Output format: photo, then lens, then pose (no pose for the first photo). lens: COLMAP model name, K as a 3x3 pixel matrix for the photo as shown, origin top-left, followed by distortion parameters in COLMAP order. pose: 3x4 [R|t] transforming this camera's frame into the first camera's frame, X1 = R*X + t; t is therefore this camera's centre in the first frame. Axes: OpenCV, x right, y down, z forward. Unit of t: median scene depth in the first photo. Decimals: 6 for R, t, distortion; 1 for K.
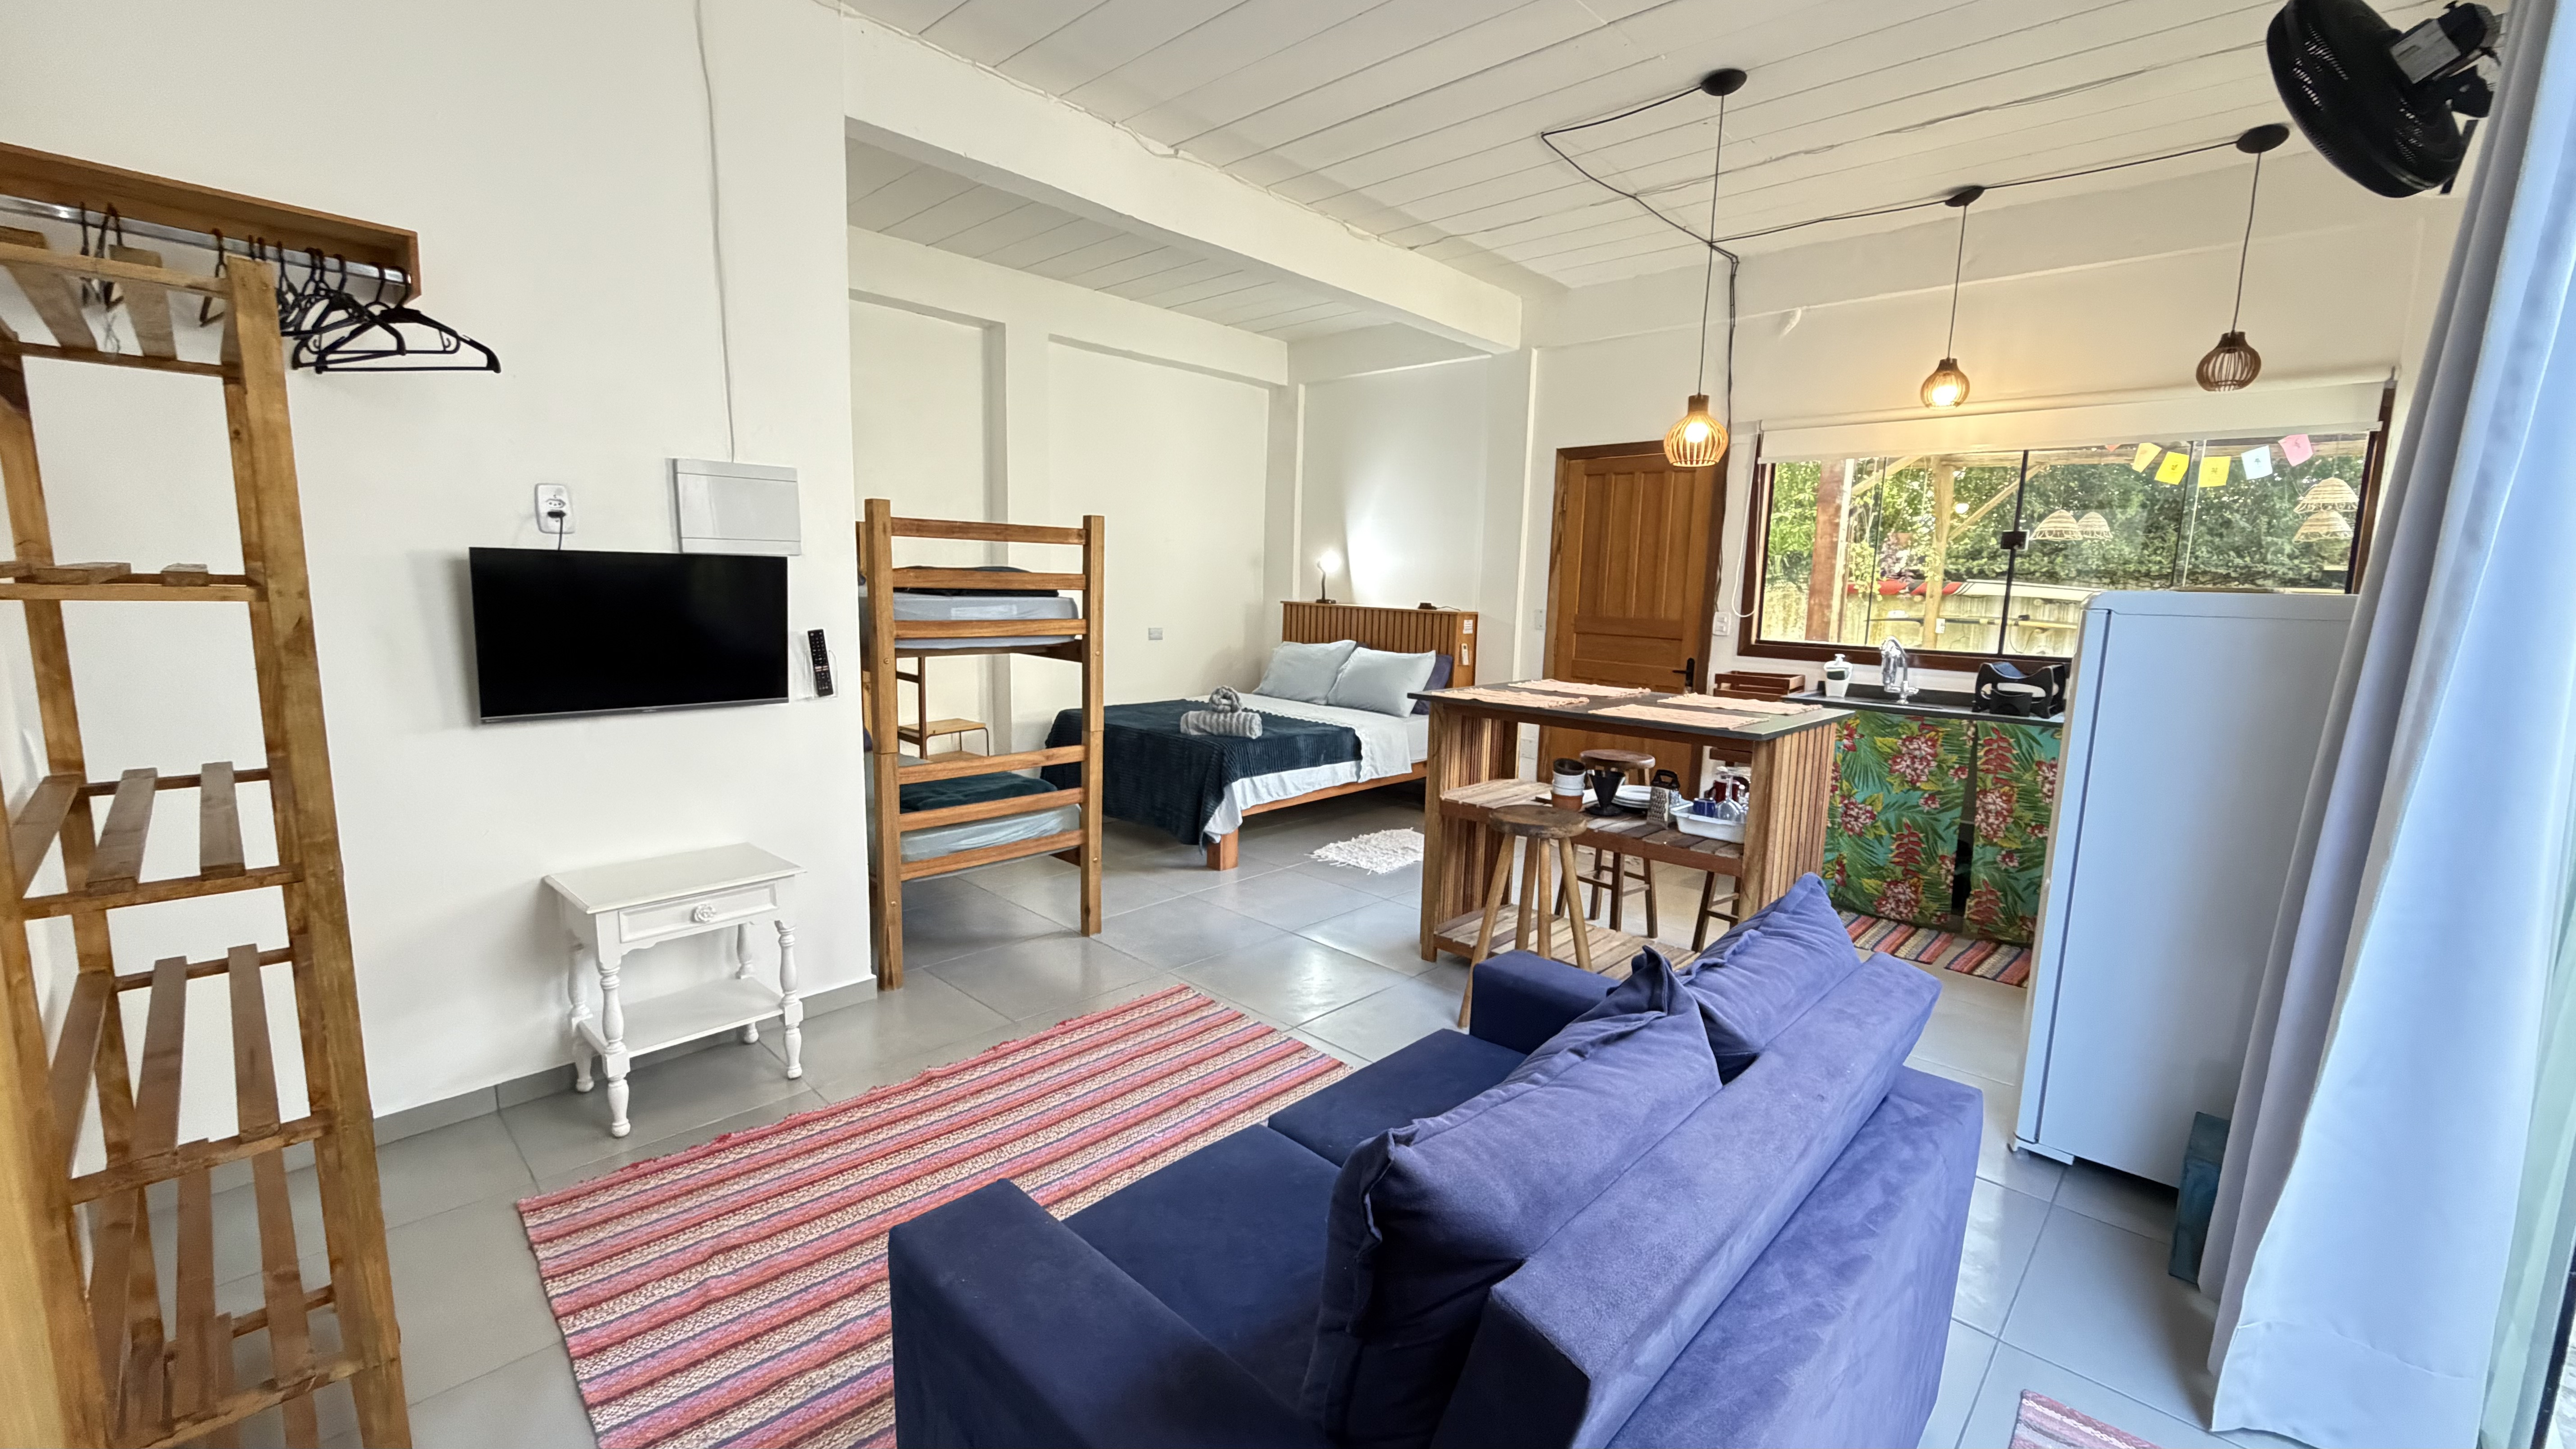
lens RADIAL K [[1024.8, 0, 1282.7], [0, 1024.8, 726.9], [0, 0, 1]] dist [-0.000911, -0.000158]
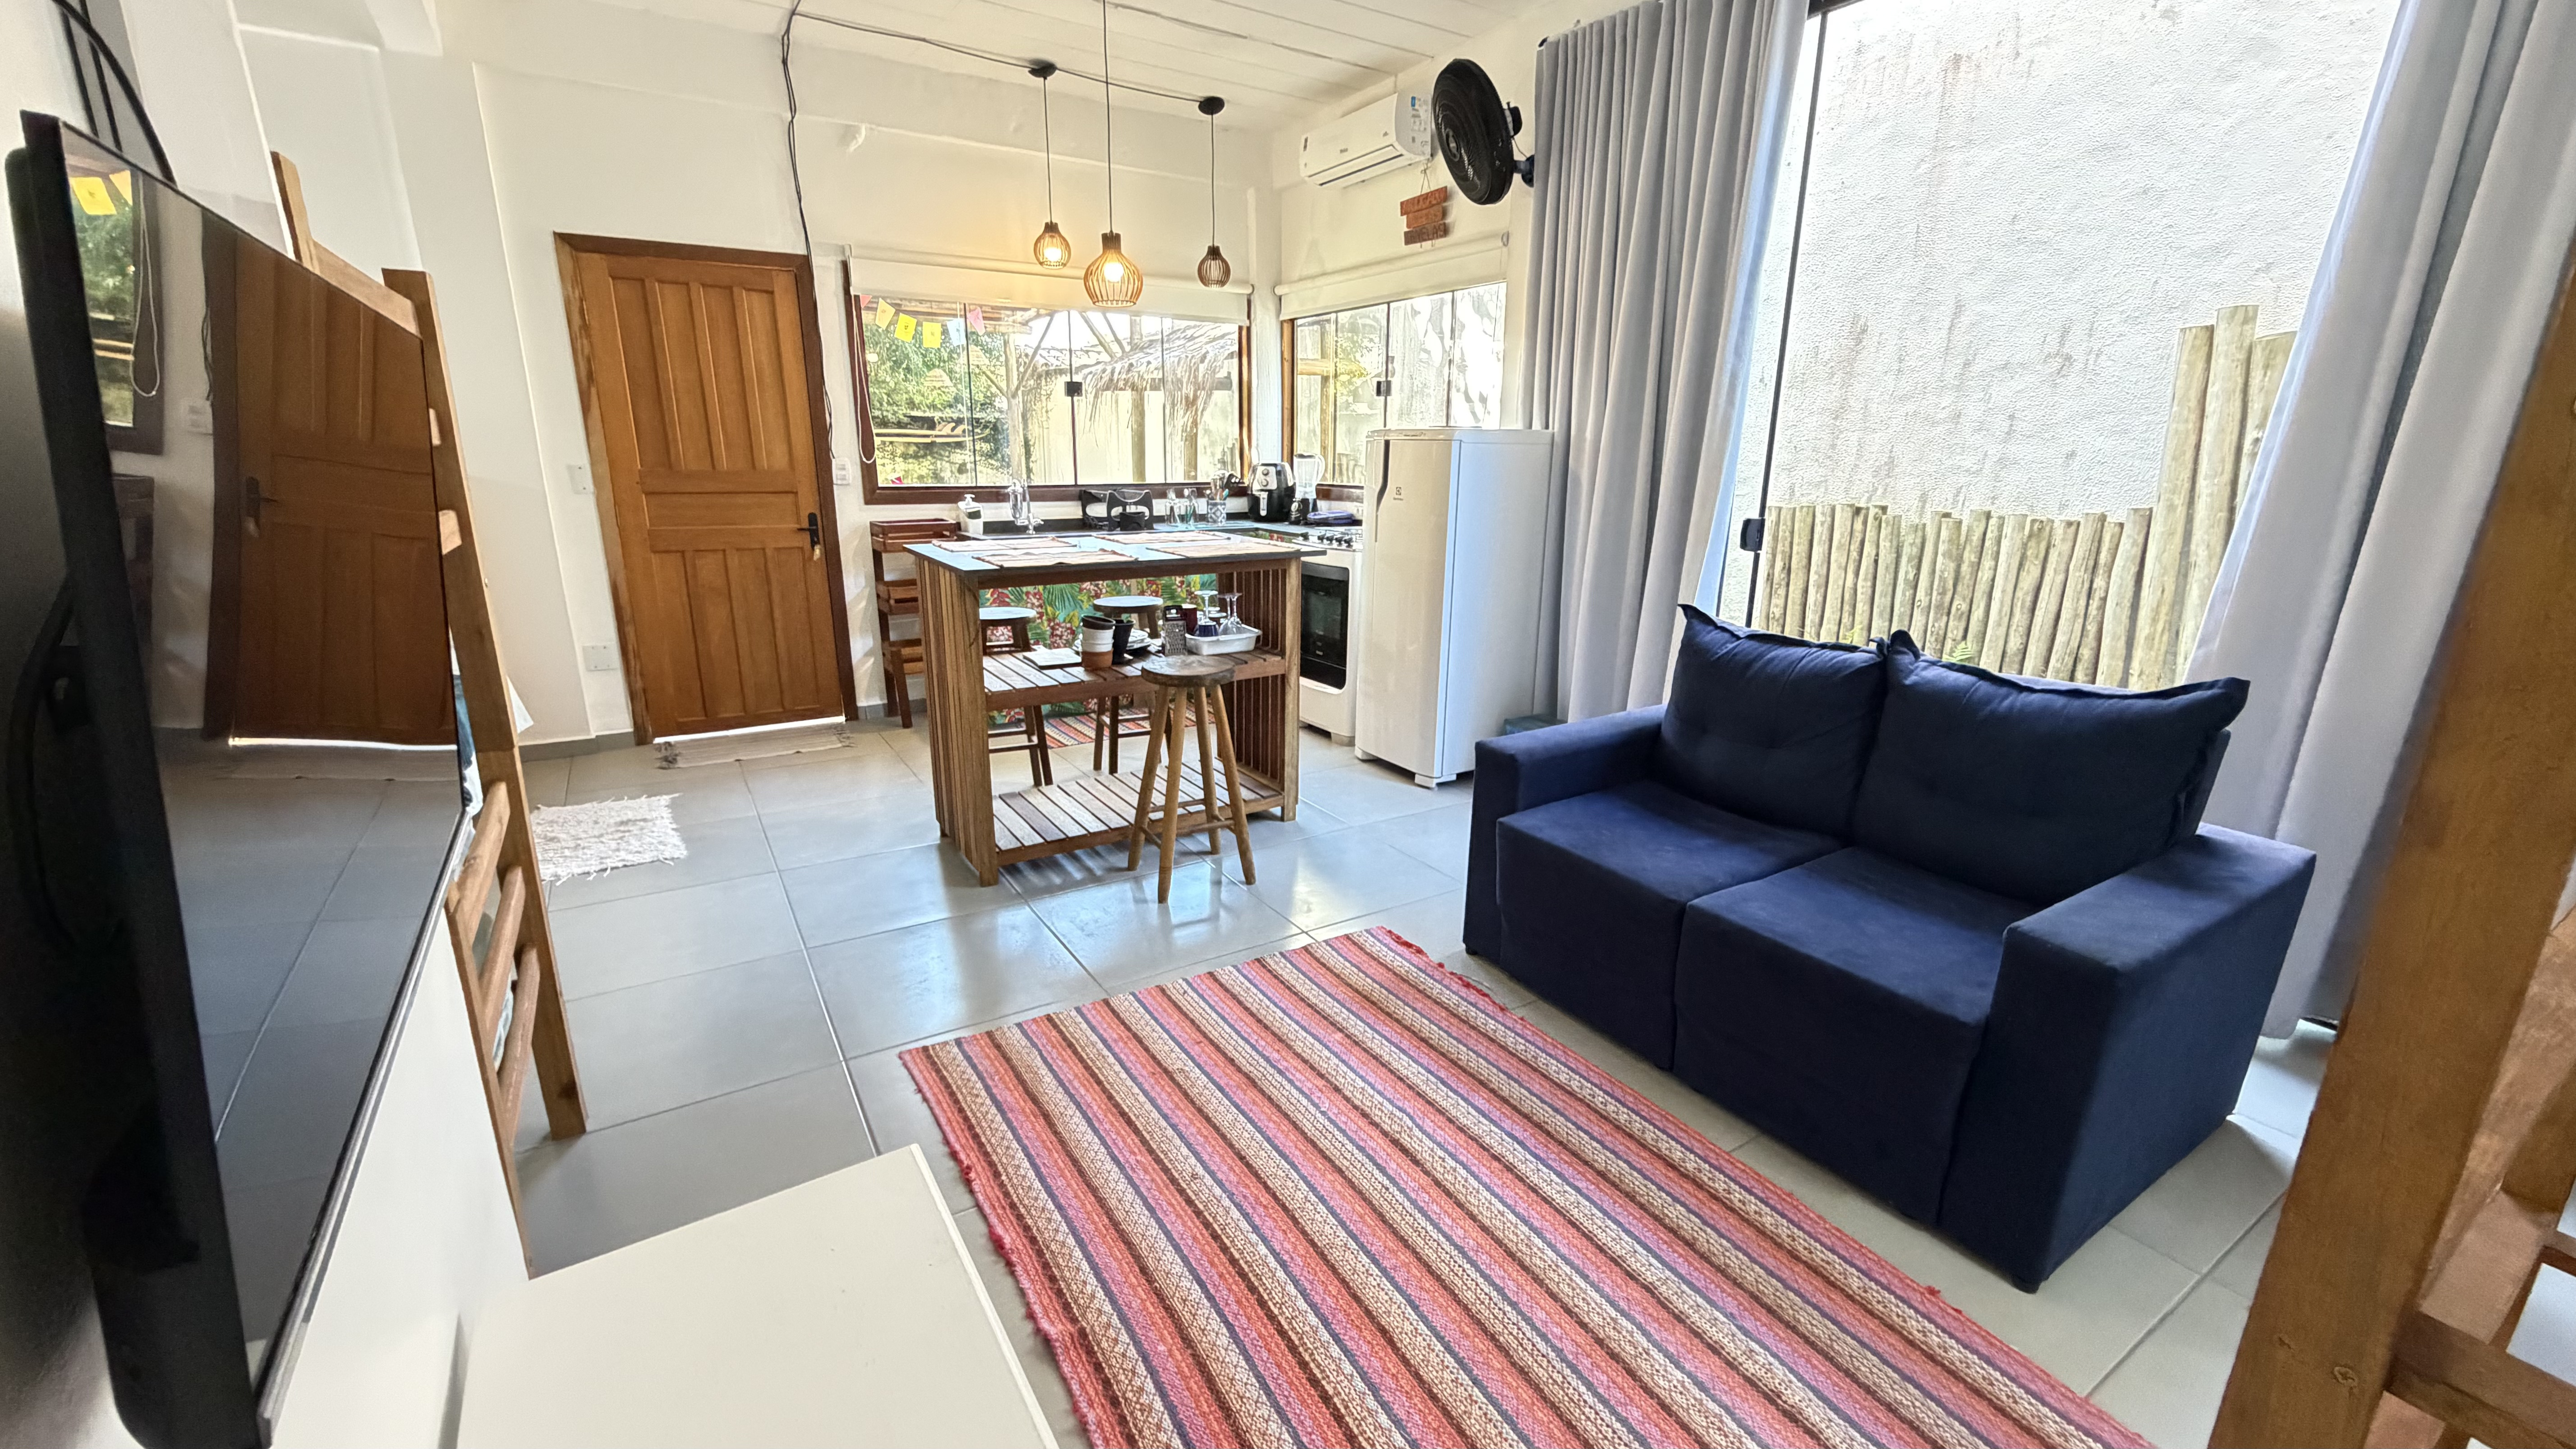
lens RADIAL K [[1024.8, 0, 1282.7], [0, 1024.8, 726.9], [0, 0, 1]] dist [-0.000911, -0.000158]
pose [[0.242733, -0.276669, 0.929803, -0.461927], [0.139545, 0.958458, 0.248766, -0.062891], [-0.960004, 0.069366, 0.271258, 0.442088]]
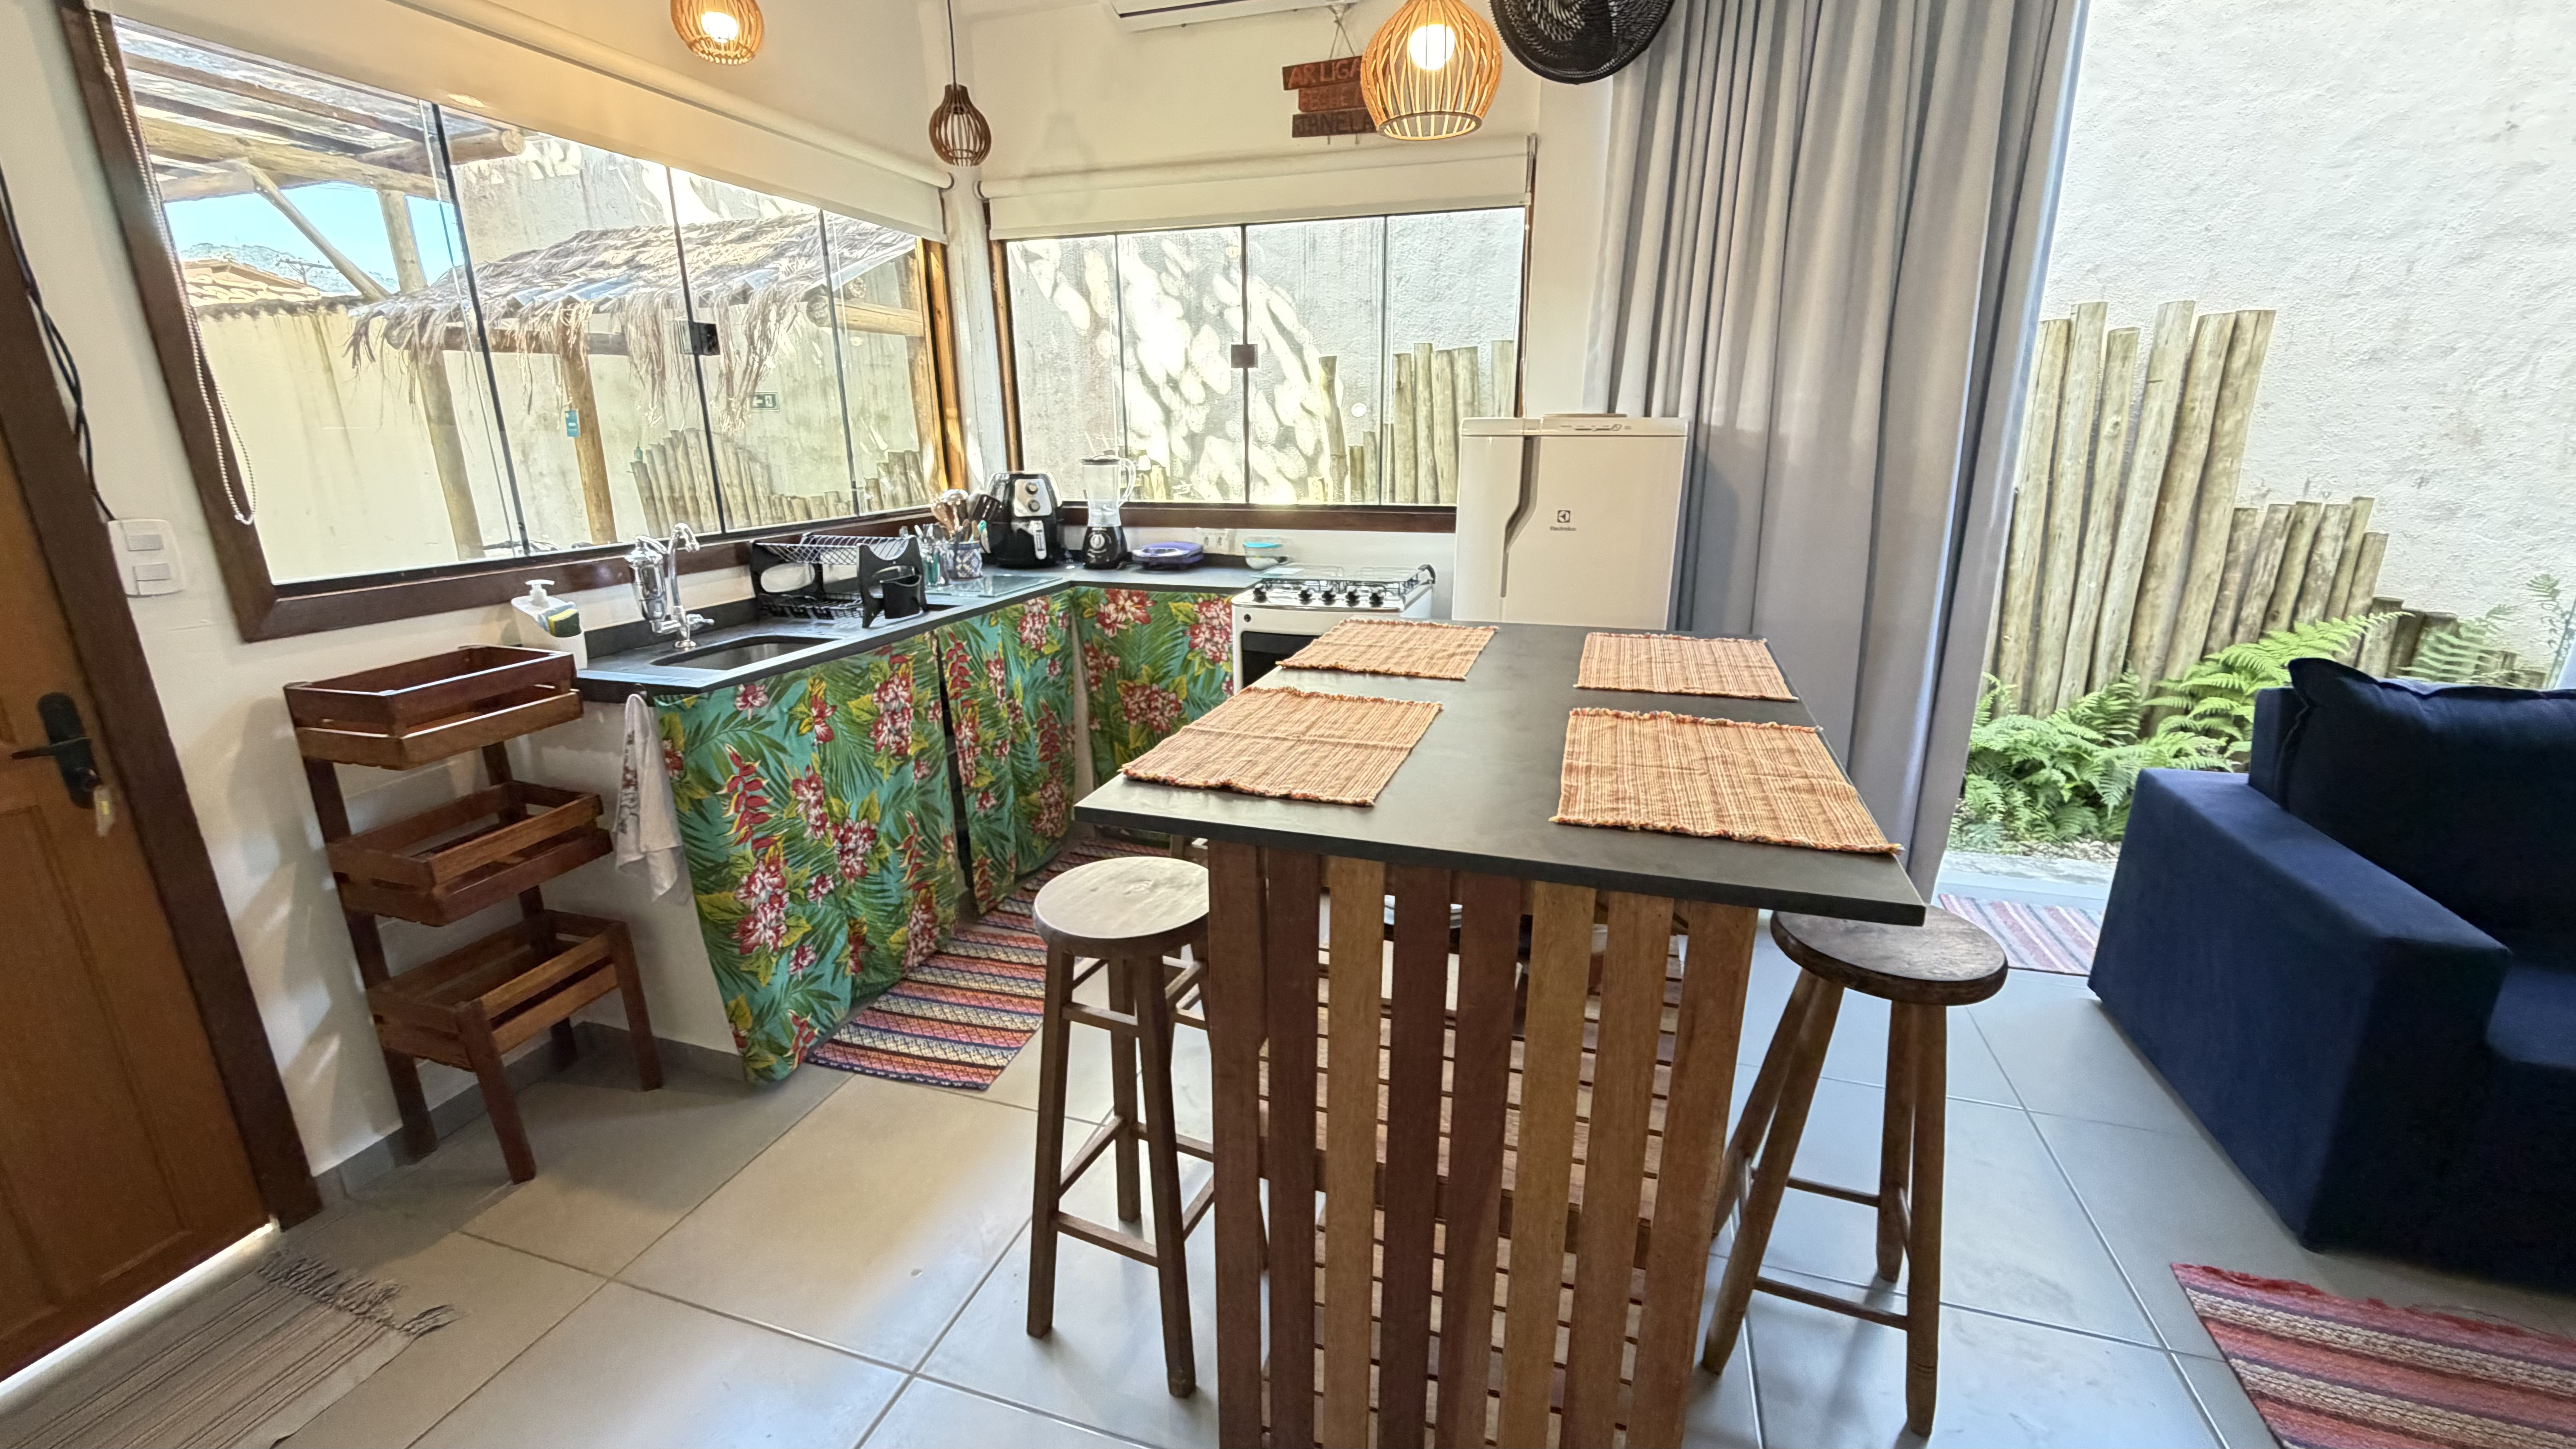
lens RADIAL K [[1024.8, 0, 1282.7], [0, 1024.8, 726.9], [0, 0, 1]] dist [-0.000911, -0.000158]
pose [[-0.446933, -0.268725, 0.853251, -0.001565], [0.126996, 0.925095, 0.357872, -0.138995], [-0.885507, 0.268304, -0.379329, 0.957005]]
